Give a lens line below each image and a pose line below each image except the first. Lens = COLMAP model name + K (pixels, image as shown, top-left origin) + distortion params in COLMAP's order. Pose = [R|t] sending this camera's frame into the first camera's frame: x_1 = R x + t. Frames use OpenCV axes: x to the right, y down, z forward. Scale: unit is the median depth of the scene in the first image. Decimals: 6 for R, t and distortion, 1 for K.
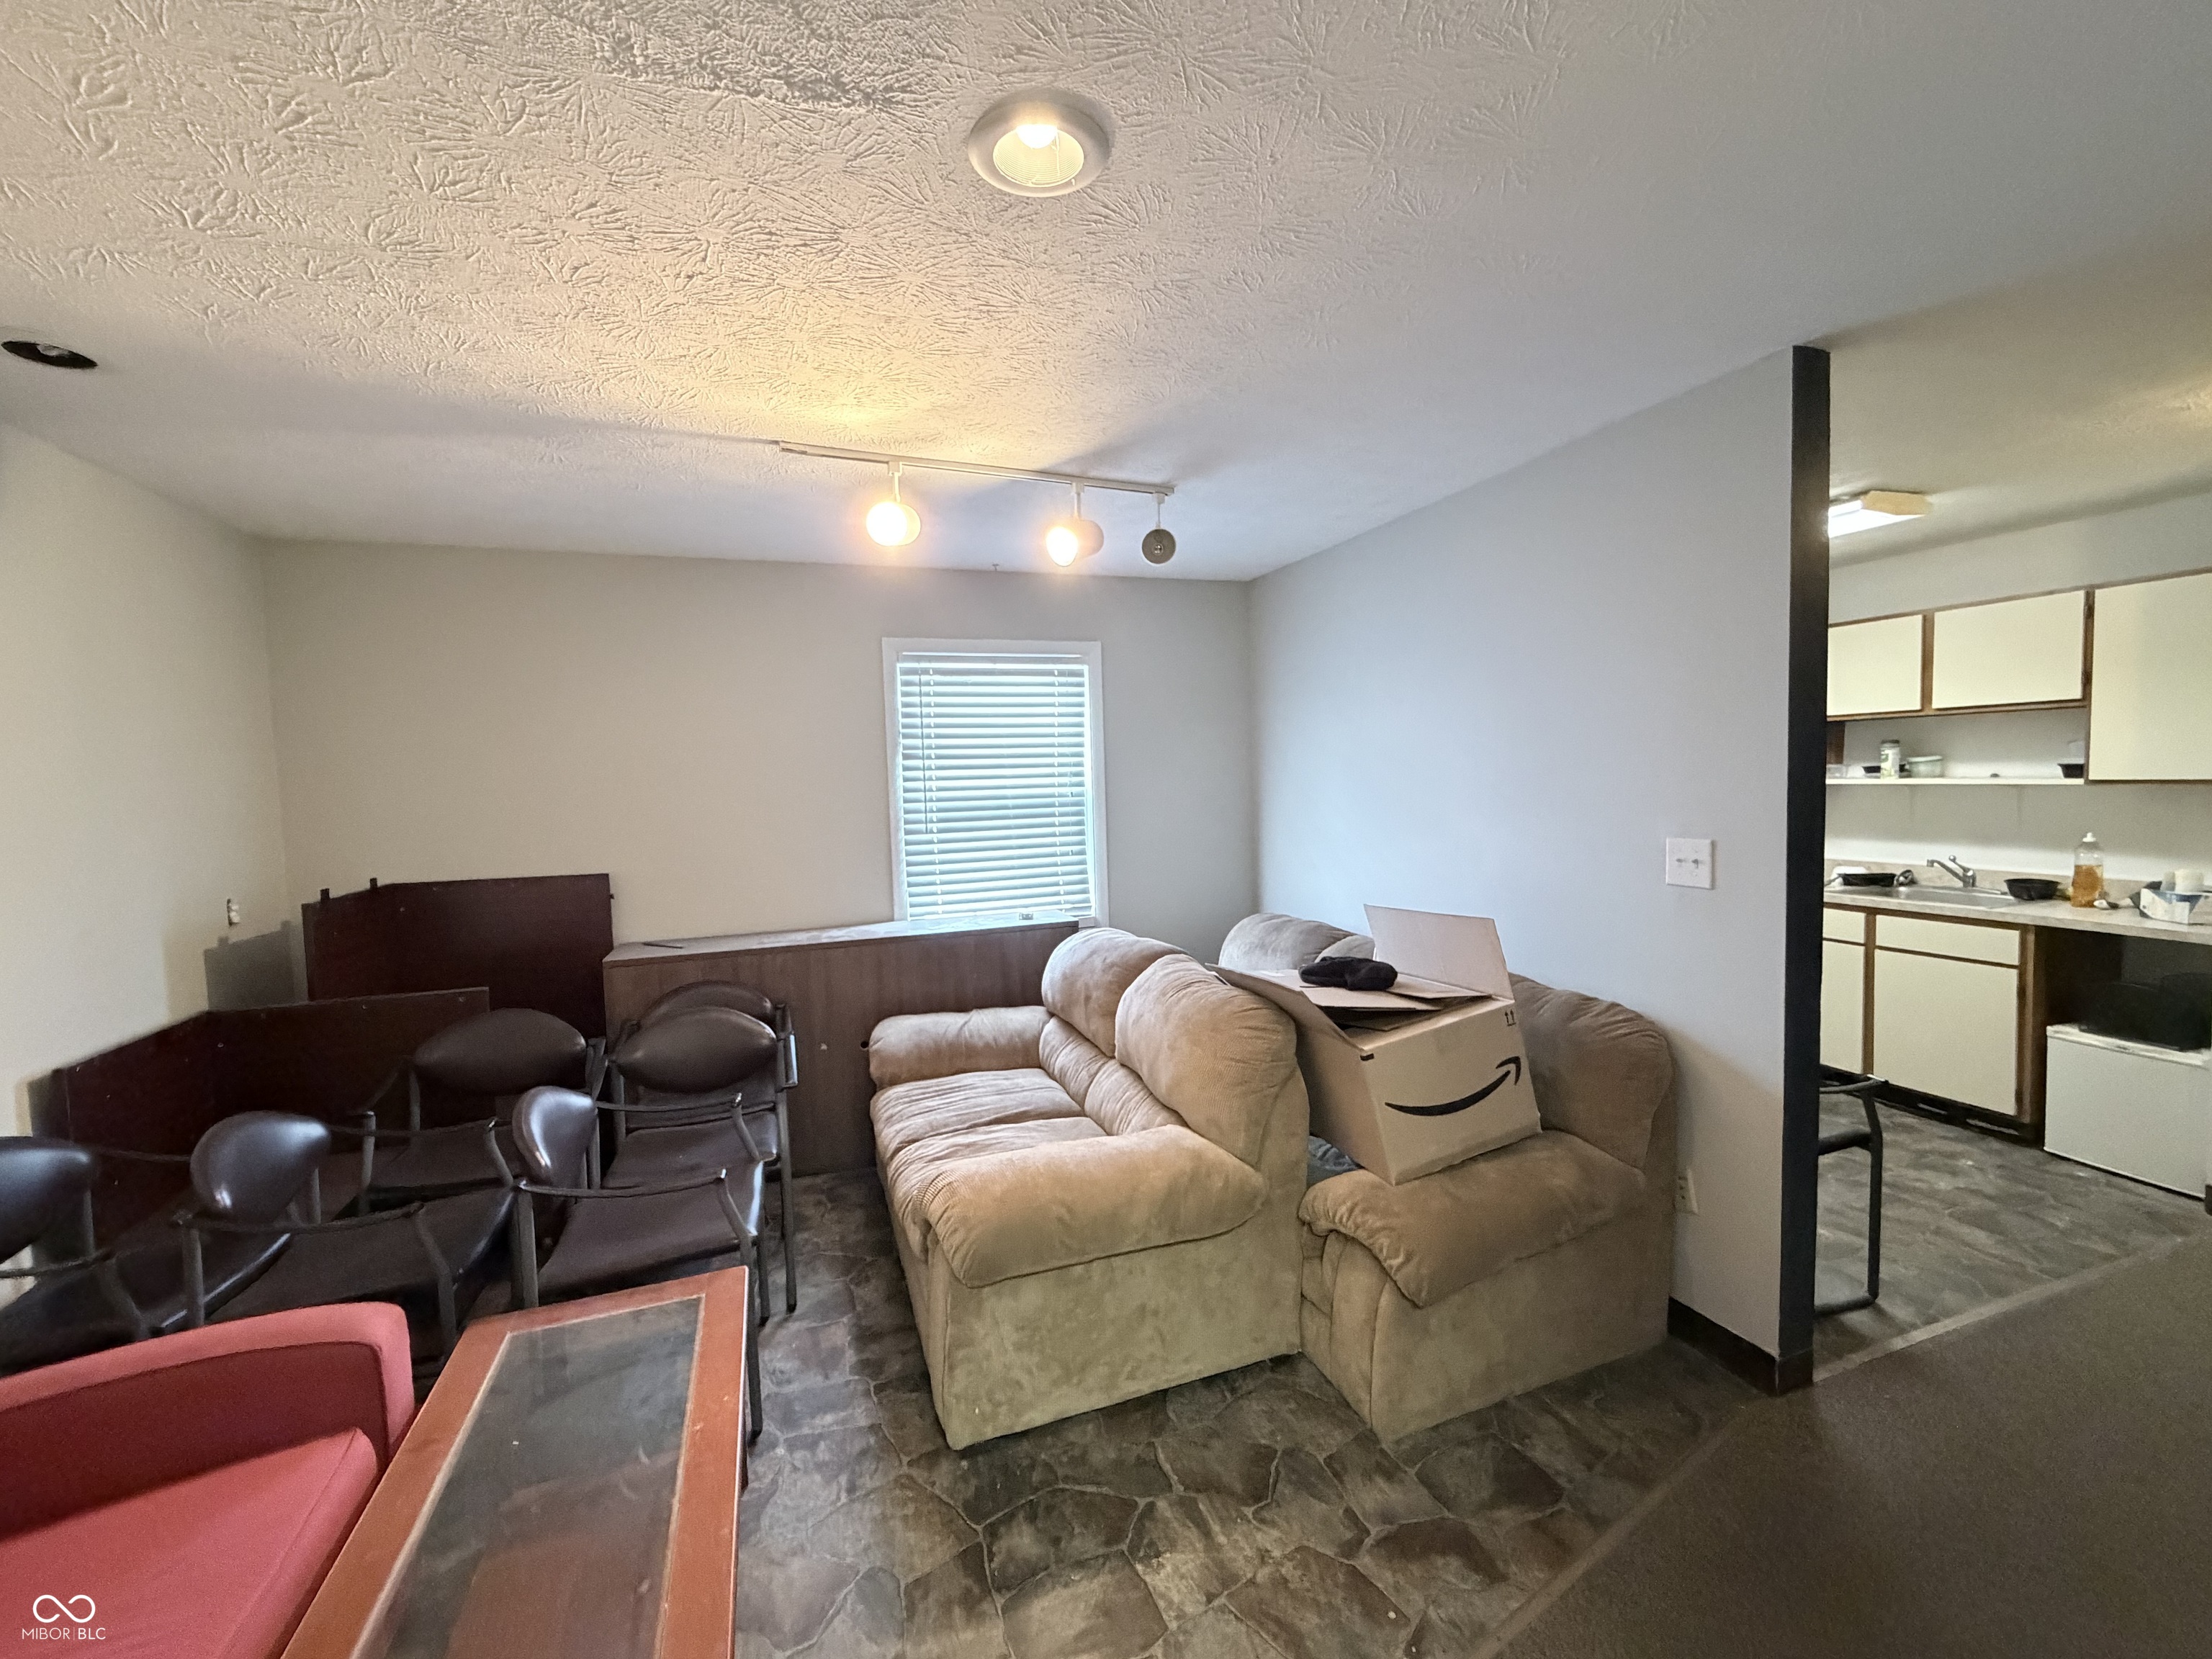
lens RADIAL K [[897.2, 0, 1106.3], [0, 897.2, 823.6], [0, 0, 1]] dist [0.004418, 0.000363]
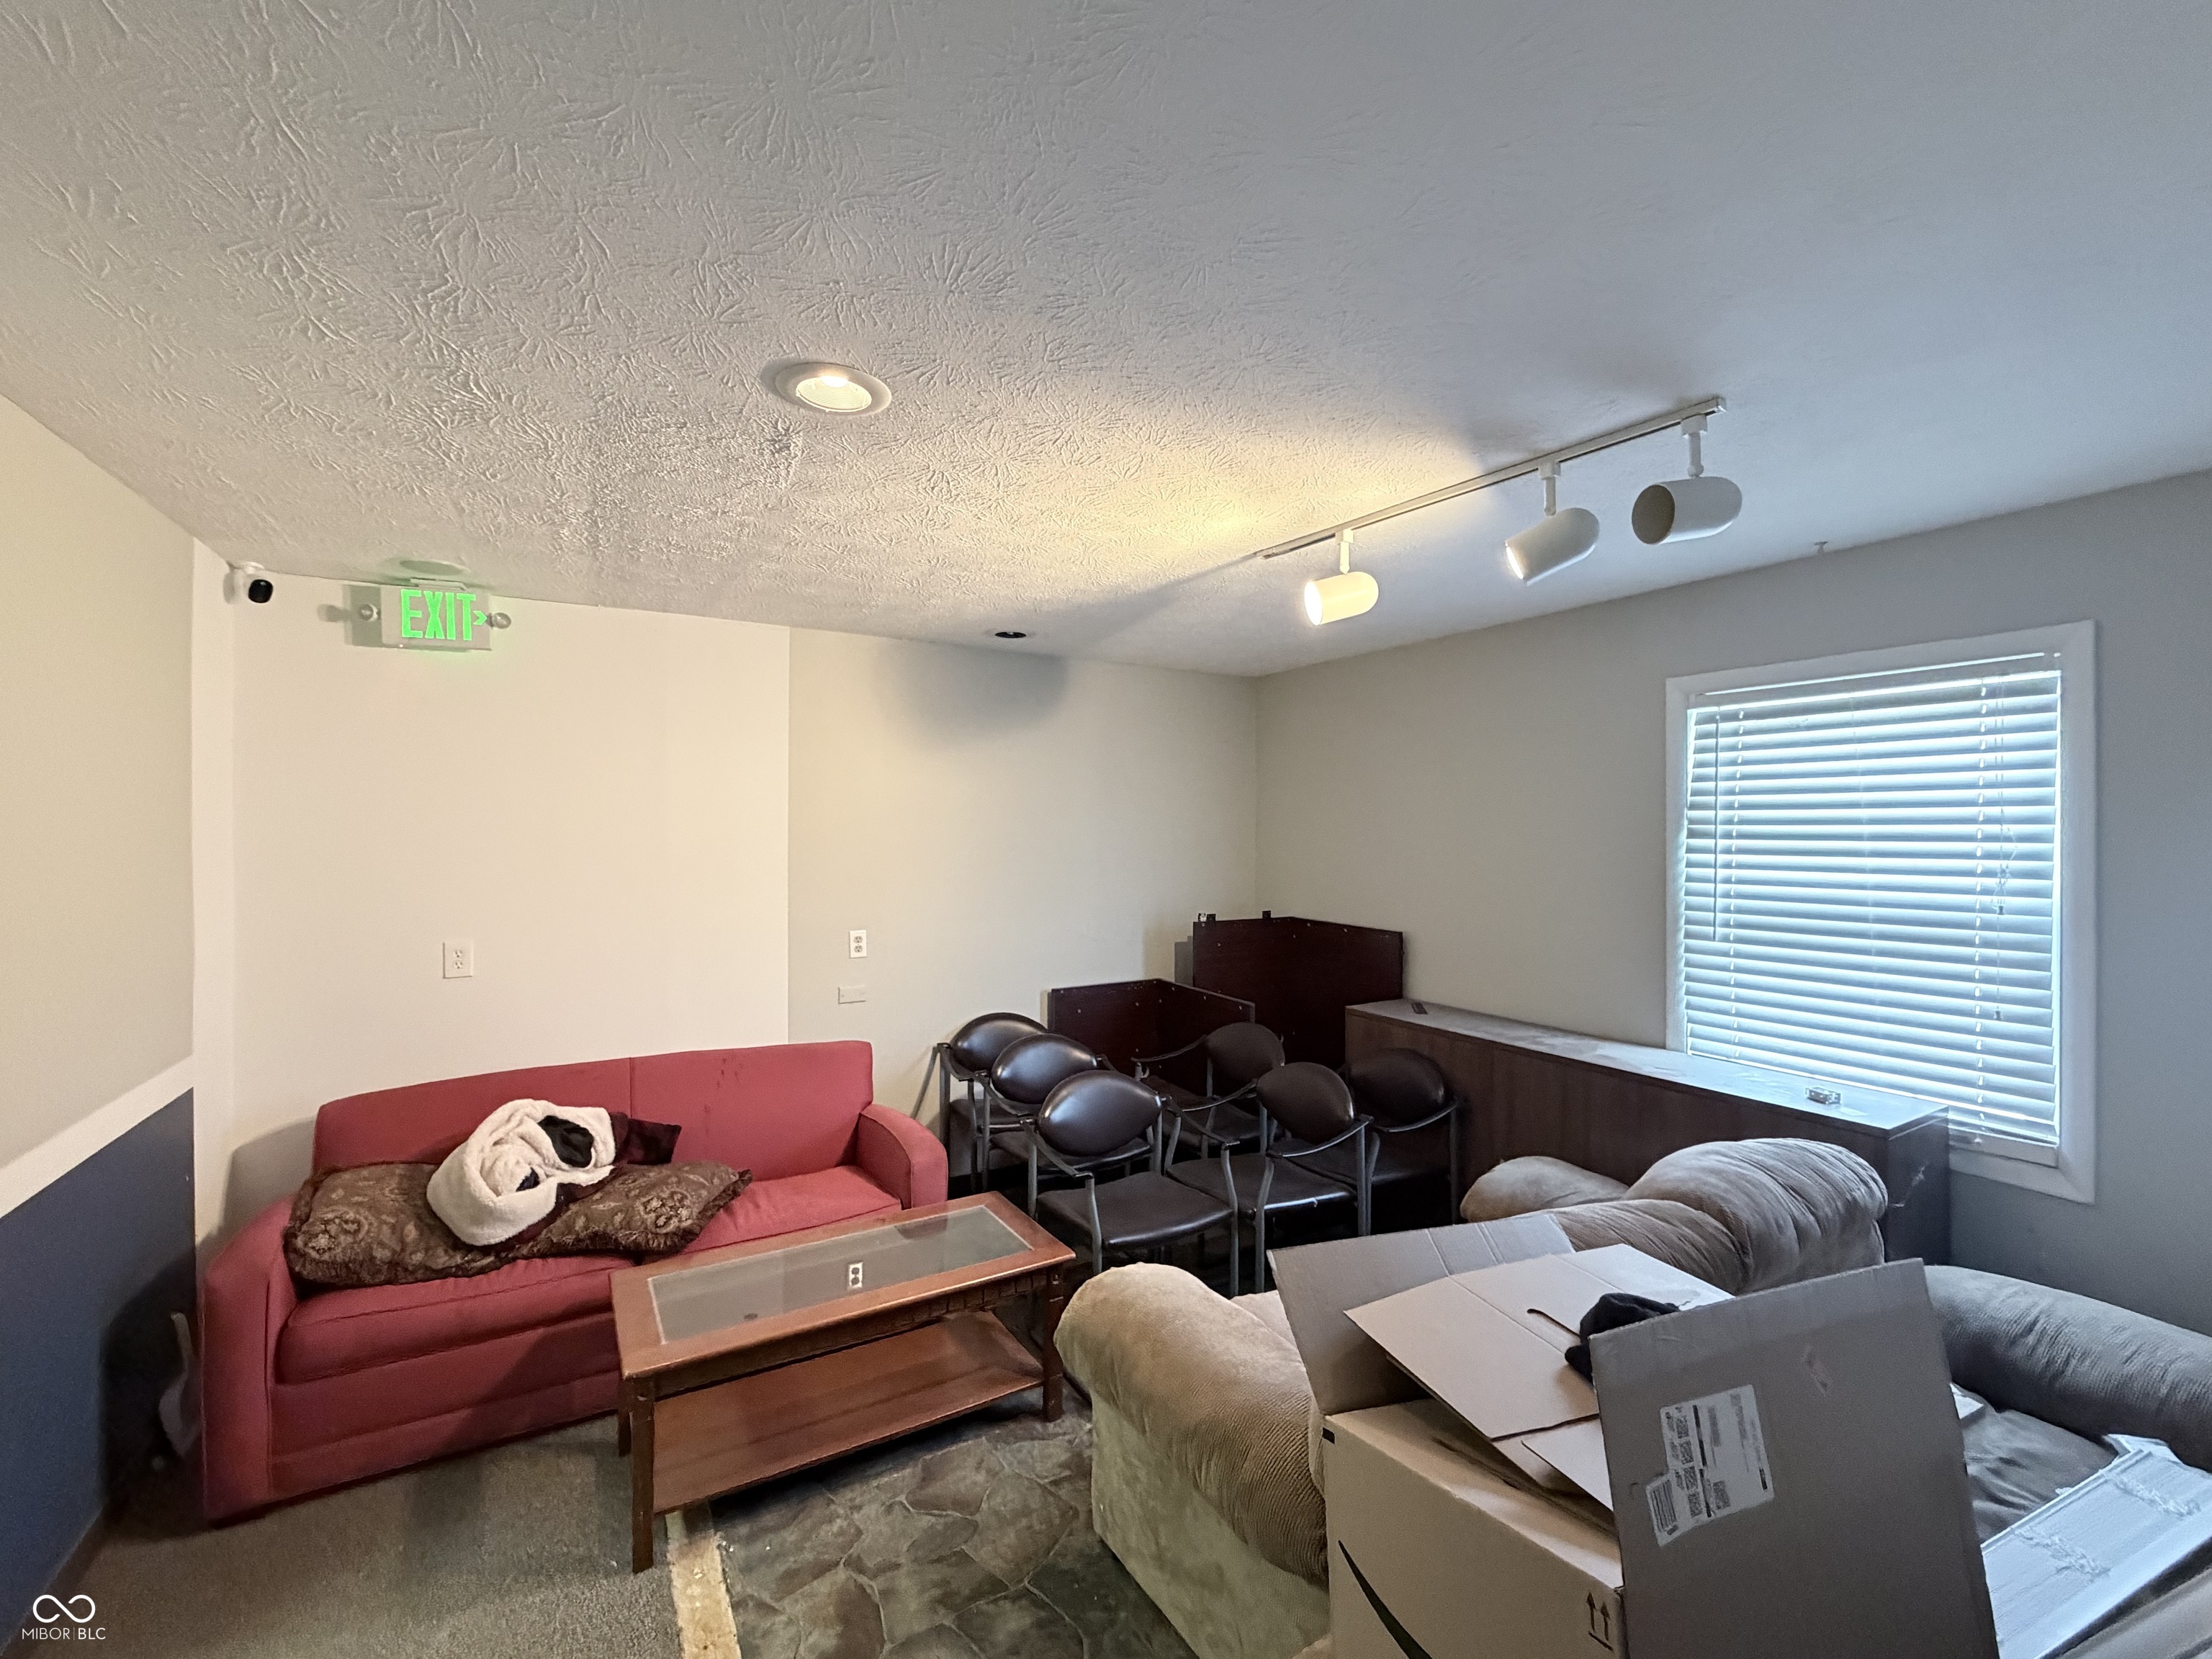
lens RADIAL K [[897.2, 0, 1111.2], [0, 897.2, 829.7], [0, 0, 1]] dist [0.004418, 0.000363]
pose [[0.218111, 0.027597, -0.975534, 0.499448], [-0.066036, 0.997726, 0.013460, -0.069927], [0.973687, 0.061485, 0.219437, 0.454937]]
